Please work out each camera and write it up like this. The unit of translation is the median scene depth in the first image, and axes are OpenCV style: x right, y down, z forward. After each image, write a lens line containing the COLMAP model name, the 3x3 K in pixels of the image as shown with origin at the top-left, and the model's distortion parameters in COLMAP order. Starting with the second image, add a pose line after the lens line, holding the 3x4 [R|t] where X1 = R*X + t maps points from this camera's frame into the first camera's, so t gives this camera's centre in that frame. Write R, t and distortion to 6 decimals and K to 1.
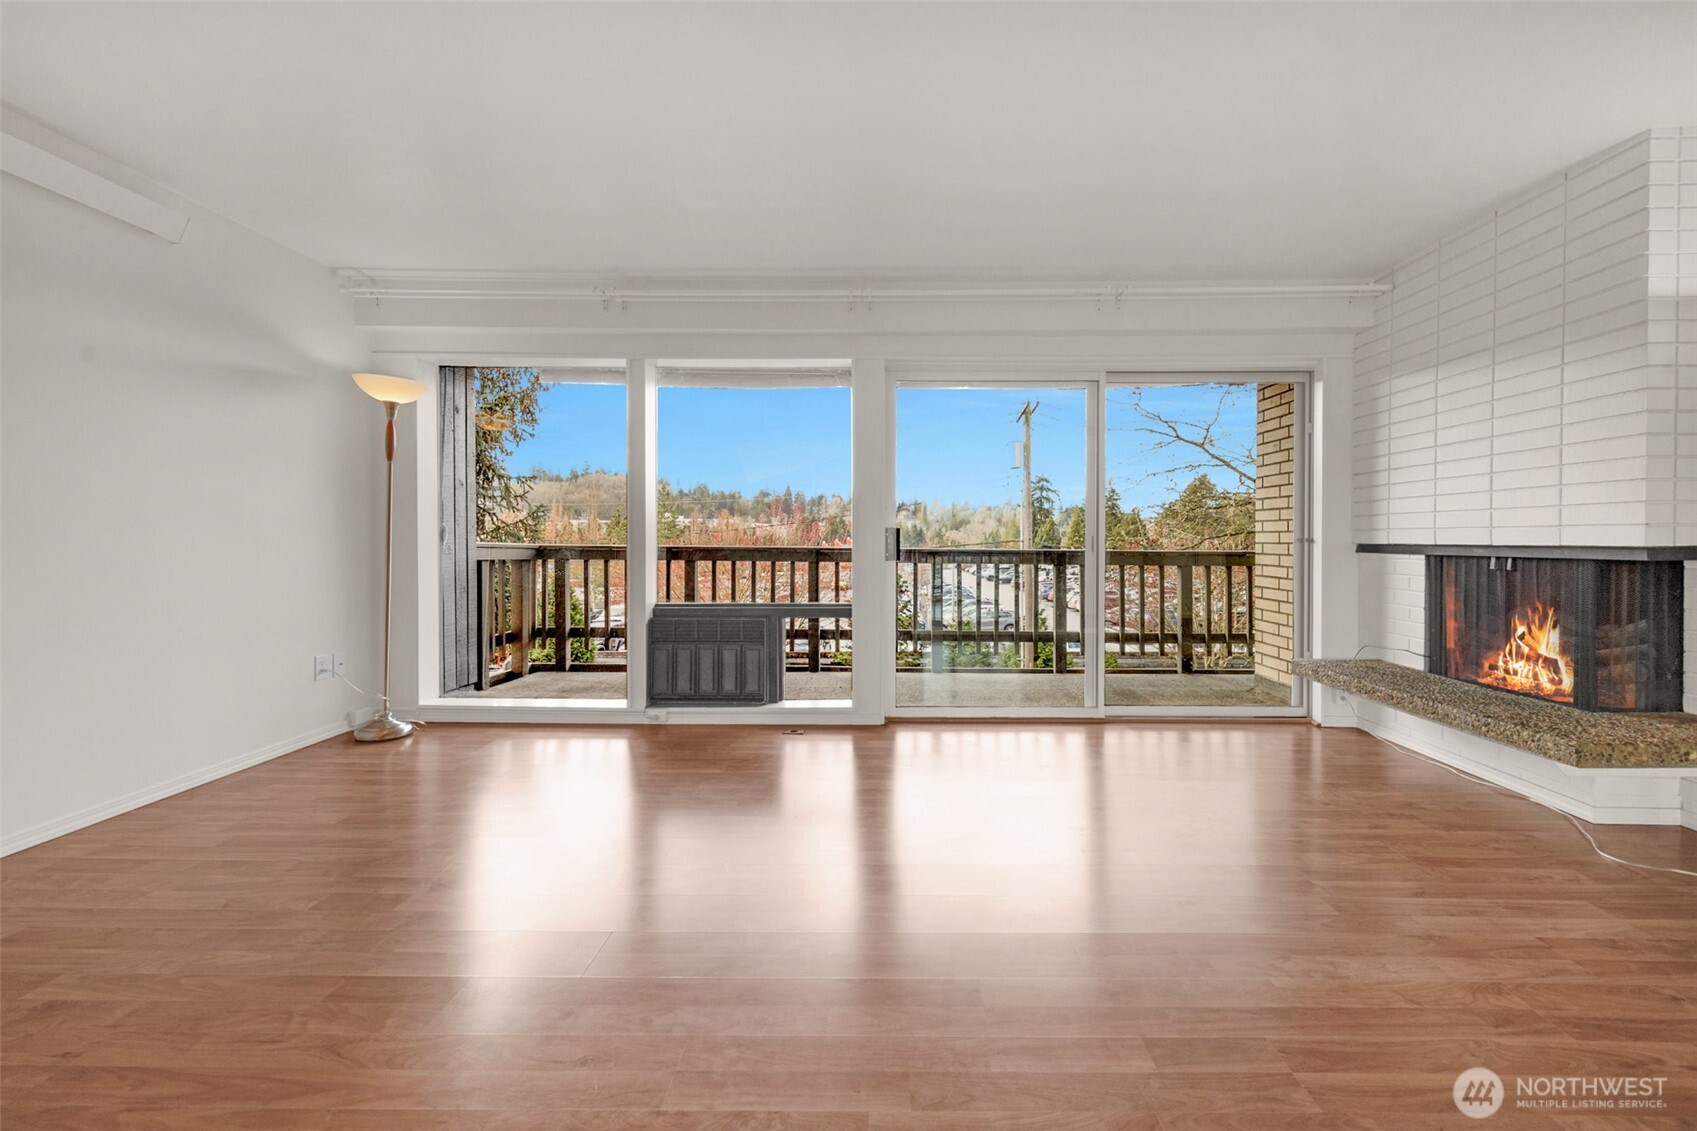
lens RADIAL K [[678.6, 0, 870.4], [0, 678.6, 541.5], [0, 0, 1]] dist [0.005711, -0.000825]
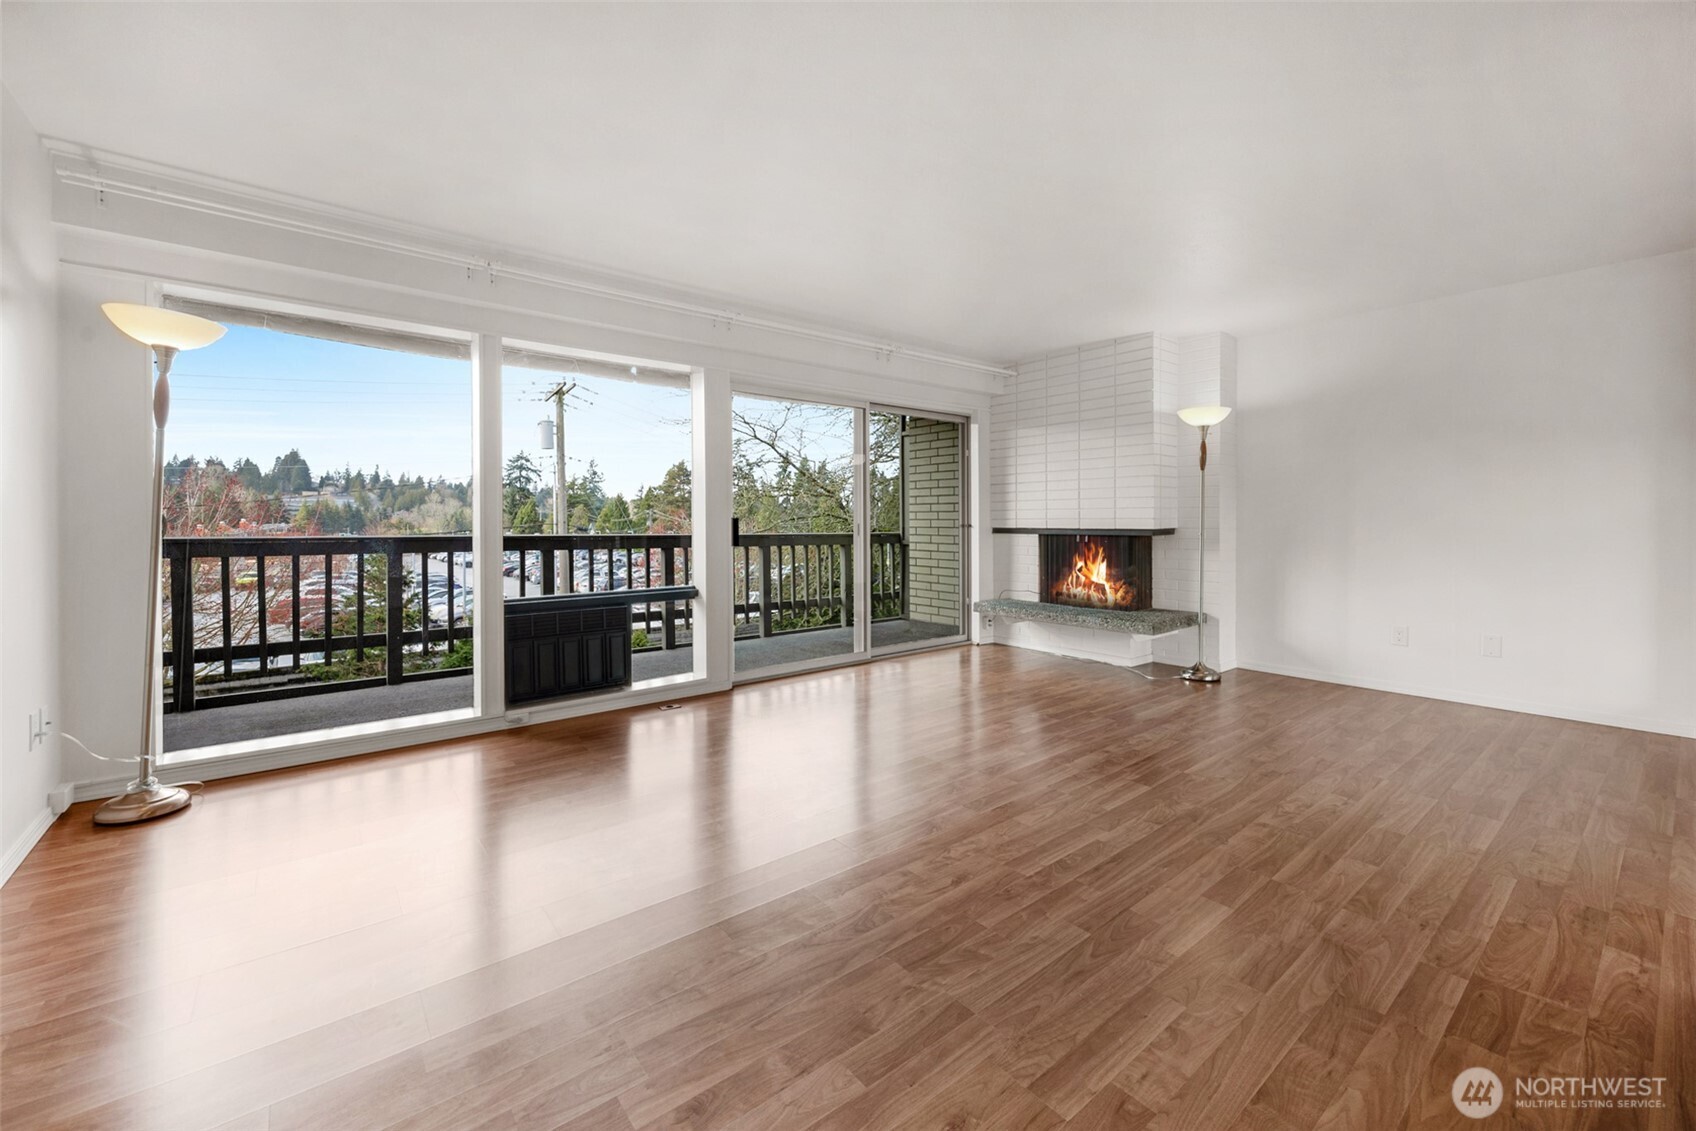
lens RADIAL K [[678.2, 0, 847.5], [0, 678.2, 518.7], [0, 0, 1]] dist [0.005711, -0.000825]
pose [[0.764694, 0.000737, 0.644393, -0.562905], [0.004484, 0.999969, -0.006466, -0.008887], [-0.644378, 0.007834, 0.764667, 0.000216]]
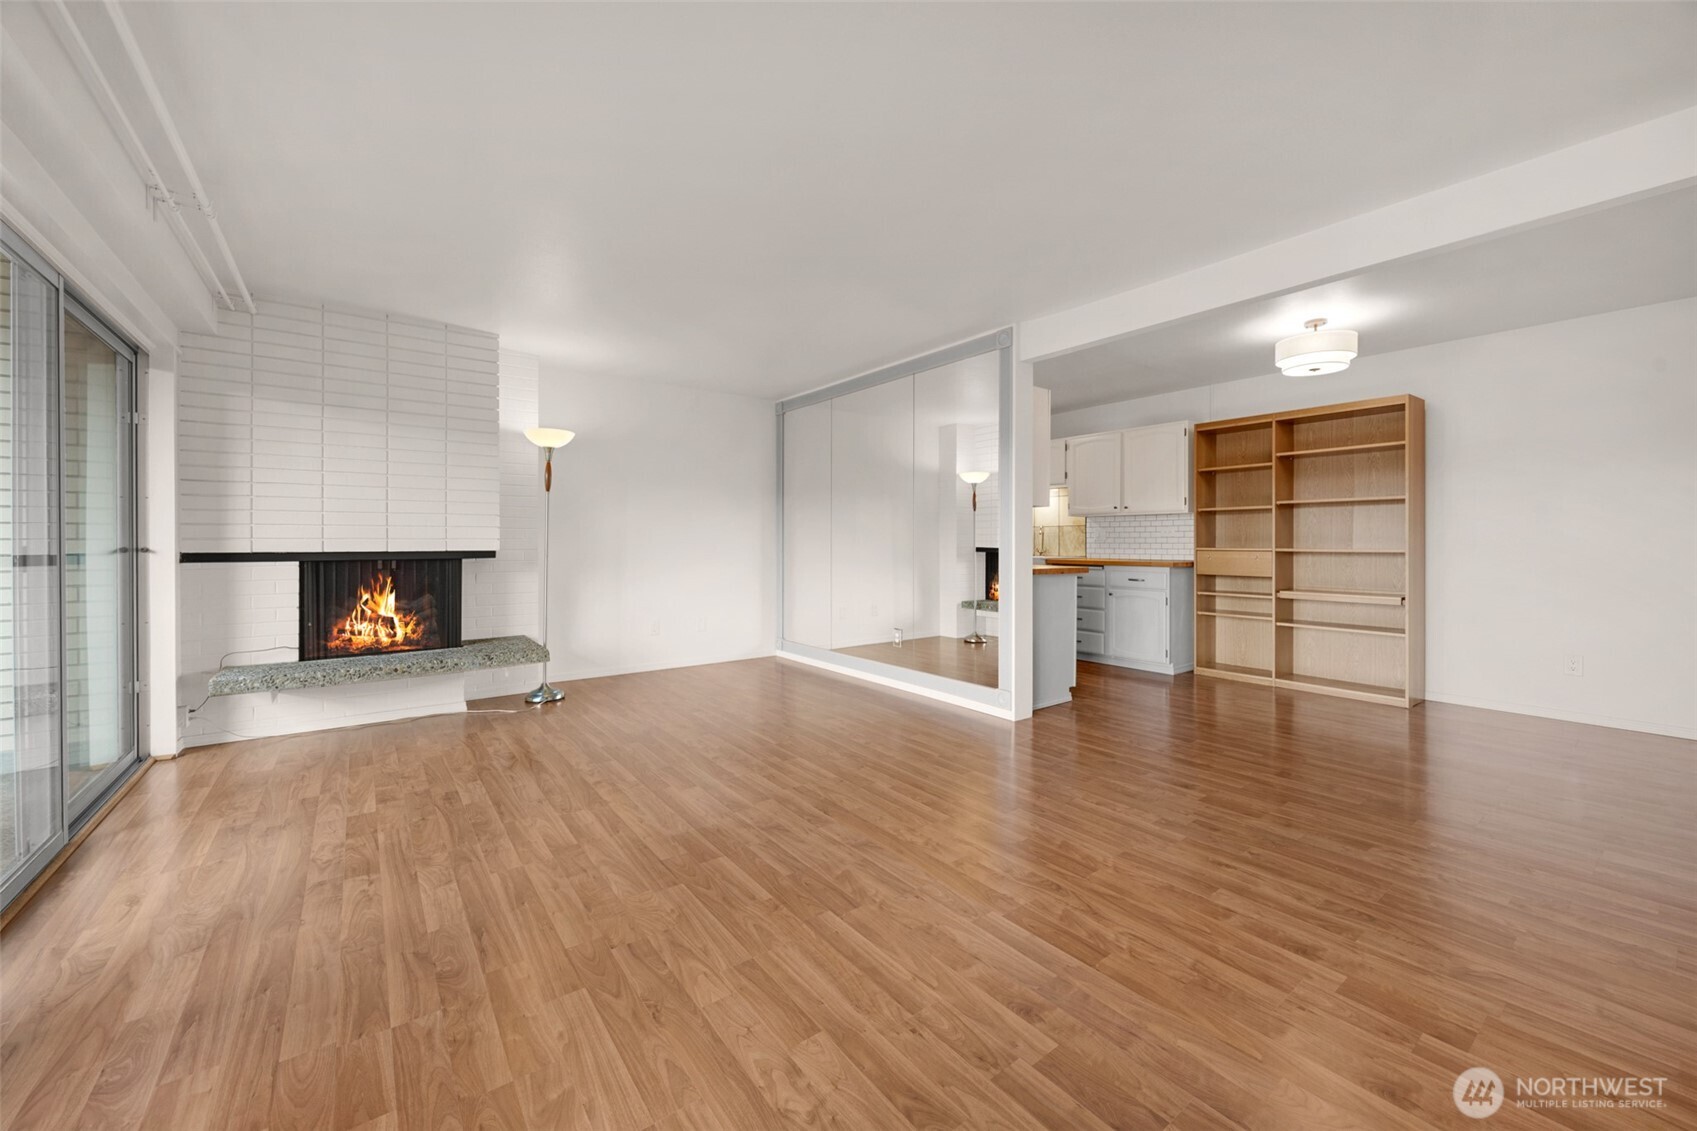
lens RADIAL K [[655.1, 0, 858.9], [0, 655.1, 541.3], [0, 0, 1]] dist [-0.006473, 0.000206]
pose [[-0.624151, 0.002594, 0.781299, -0.564915], [0.007106, 0.999972, 0.002357, -0.008553], [-0.781271, 0.007023, -0.624152, 0.810183]]
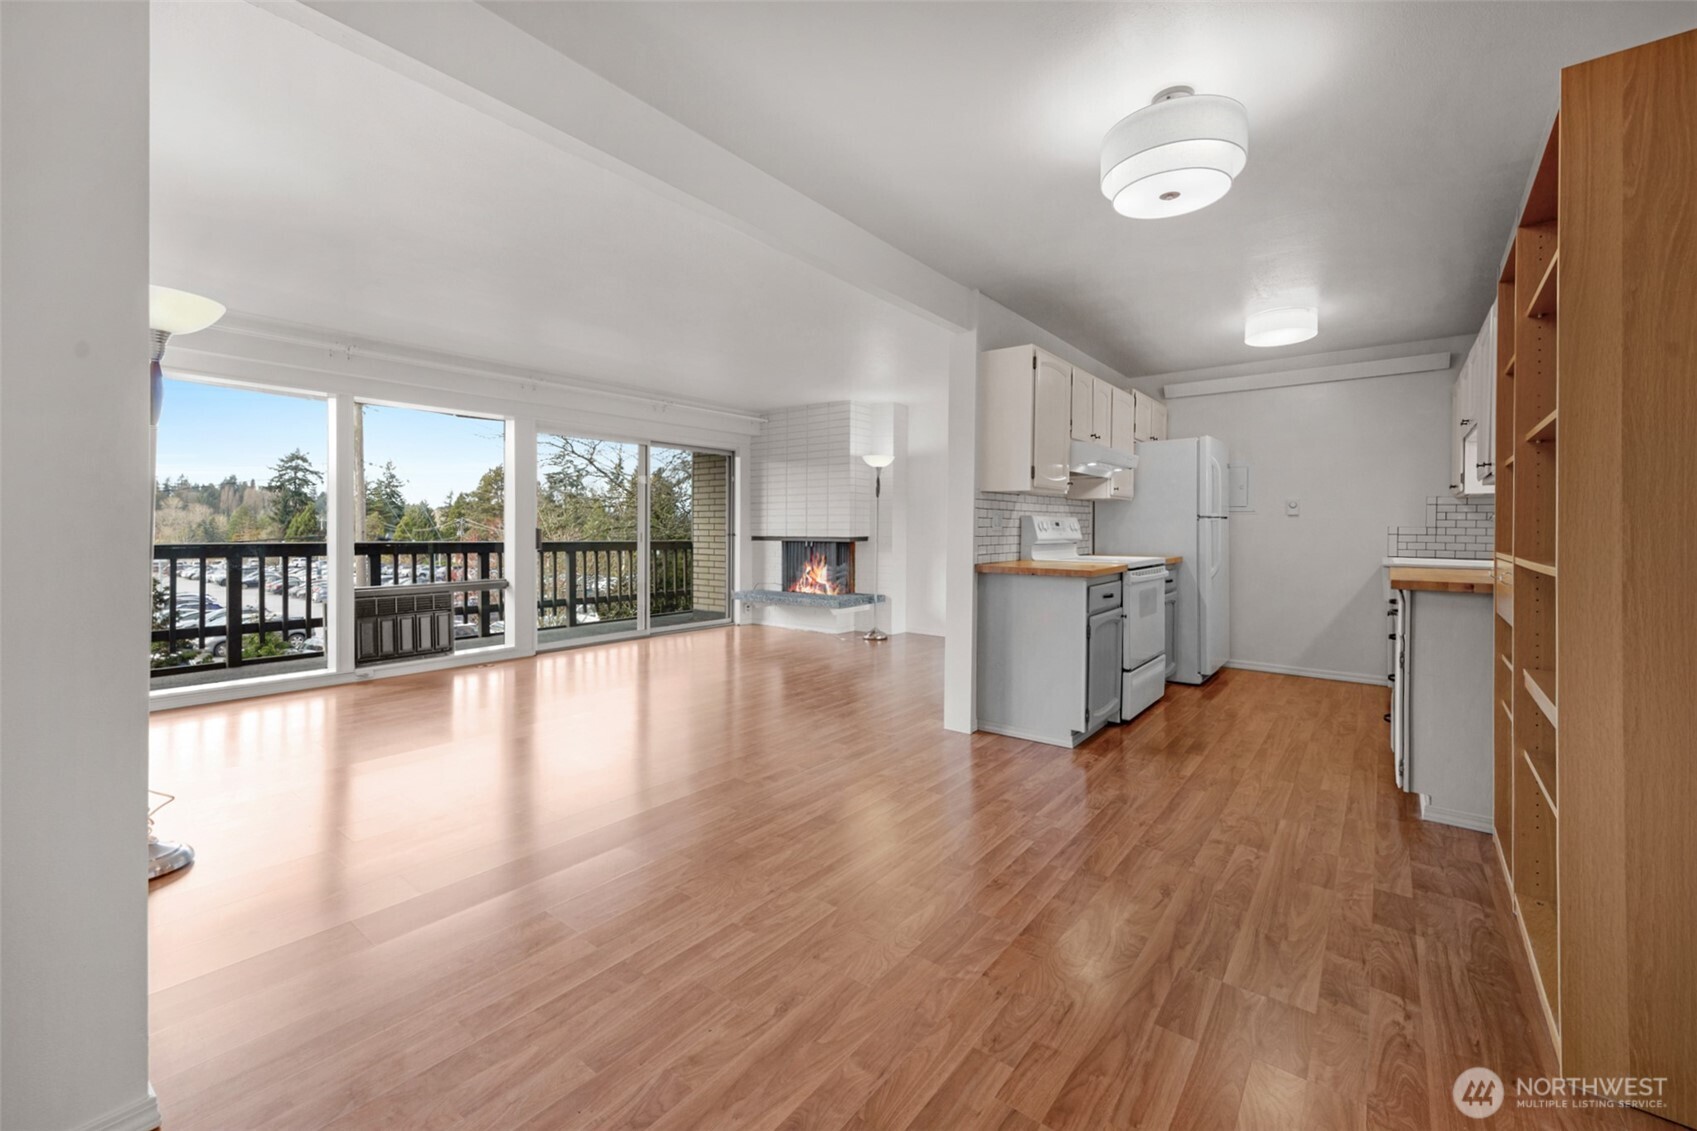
lens RADIAL K [[678.6, 0, 832.2], [0, 678.6, 533.0], [0, 0, 1]] dist [0.005711, -0.000825]
pose [[0.605677, -0.001824, 0.795709, -0.795078], [0.001909, 0.999998, 0.000840, -0.007323], [-0.795708, 0.001010, 0.605679, -0.466683]]
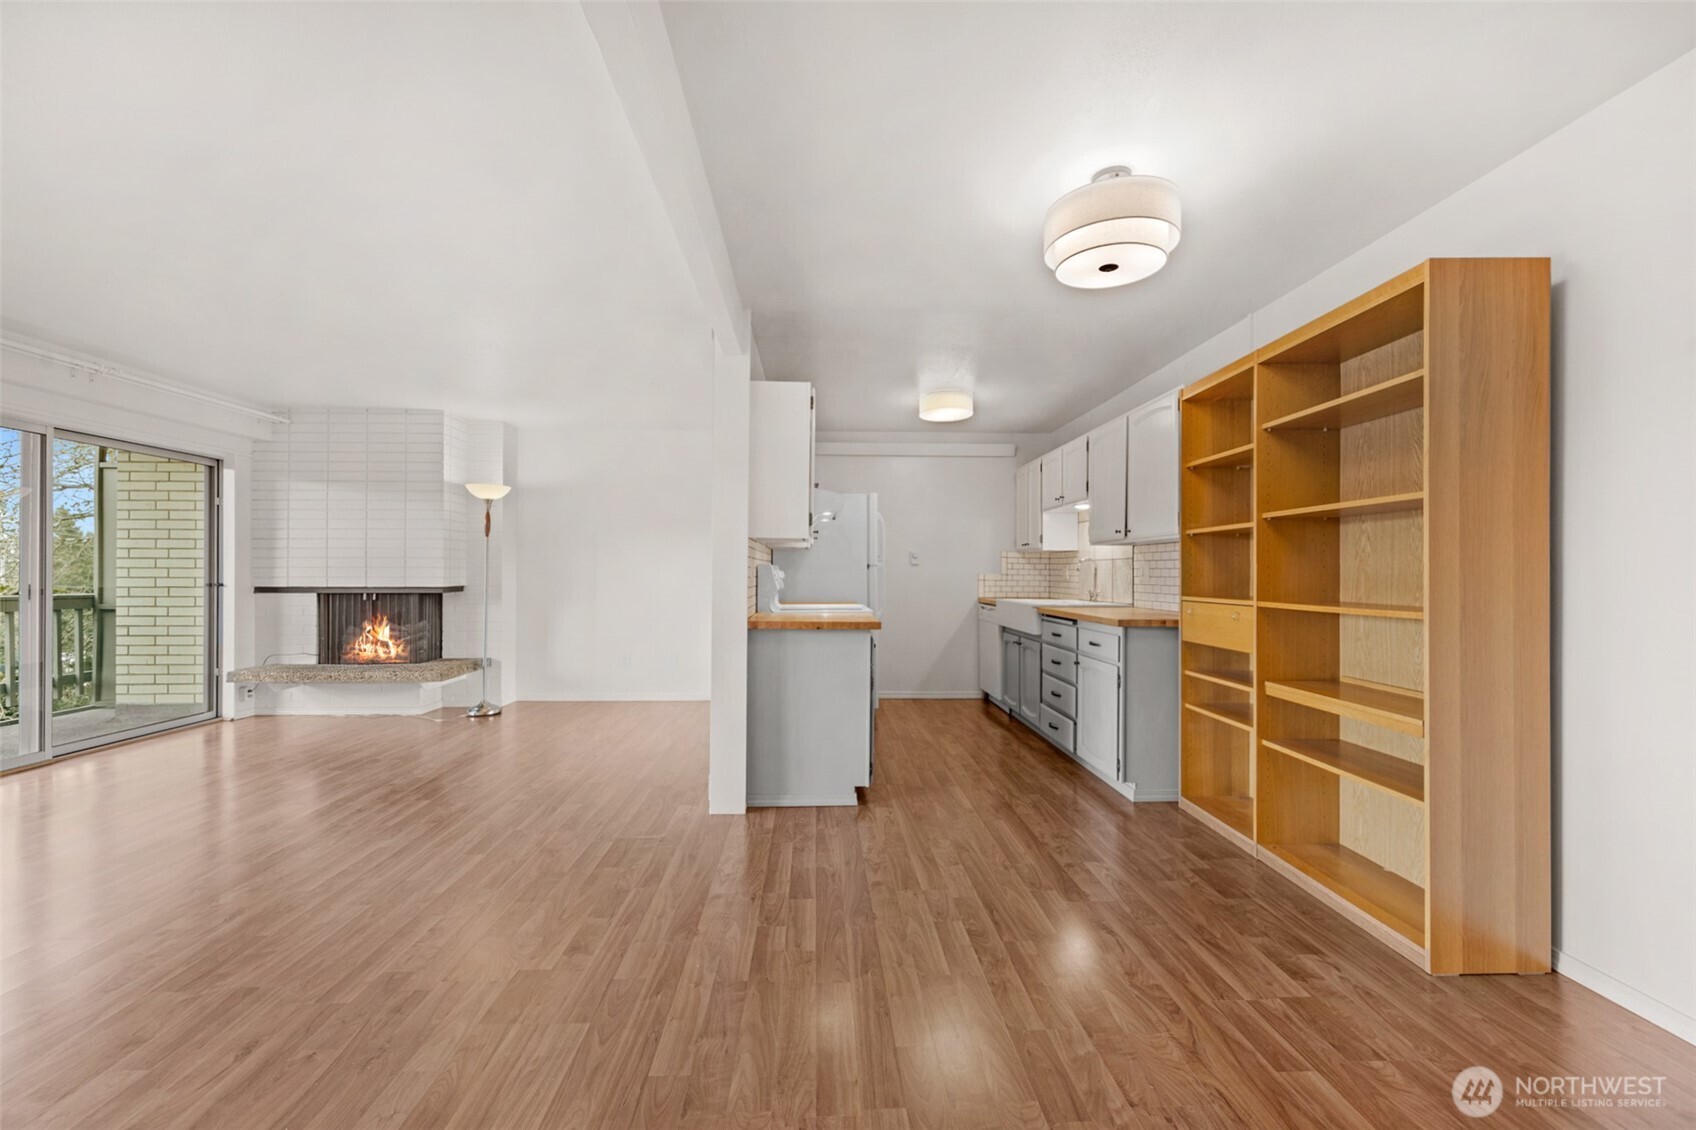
lens RADIAL K [[678.2, 0, 831.8], [0, 678.2, 572.7], [0, 0, 1]] dist [0.005711, -0.000825]
pose [[-0.056389, 0.001847, 0.998407, -0.760981], [0.004675, 0.999988, -0.001586, -0.017718], [-0.998398, 0.004578, -0.056397, -0.124237]]
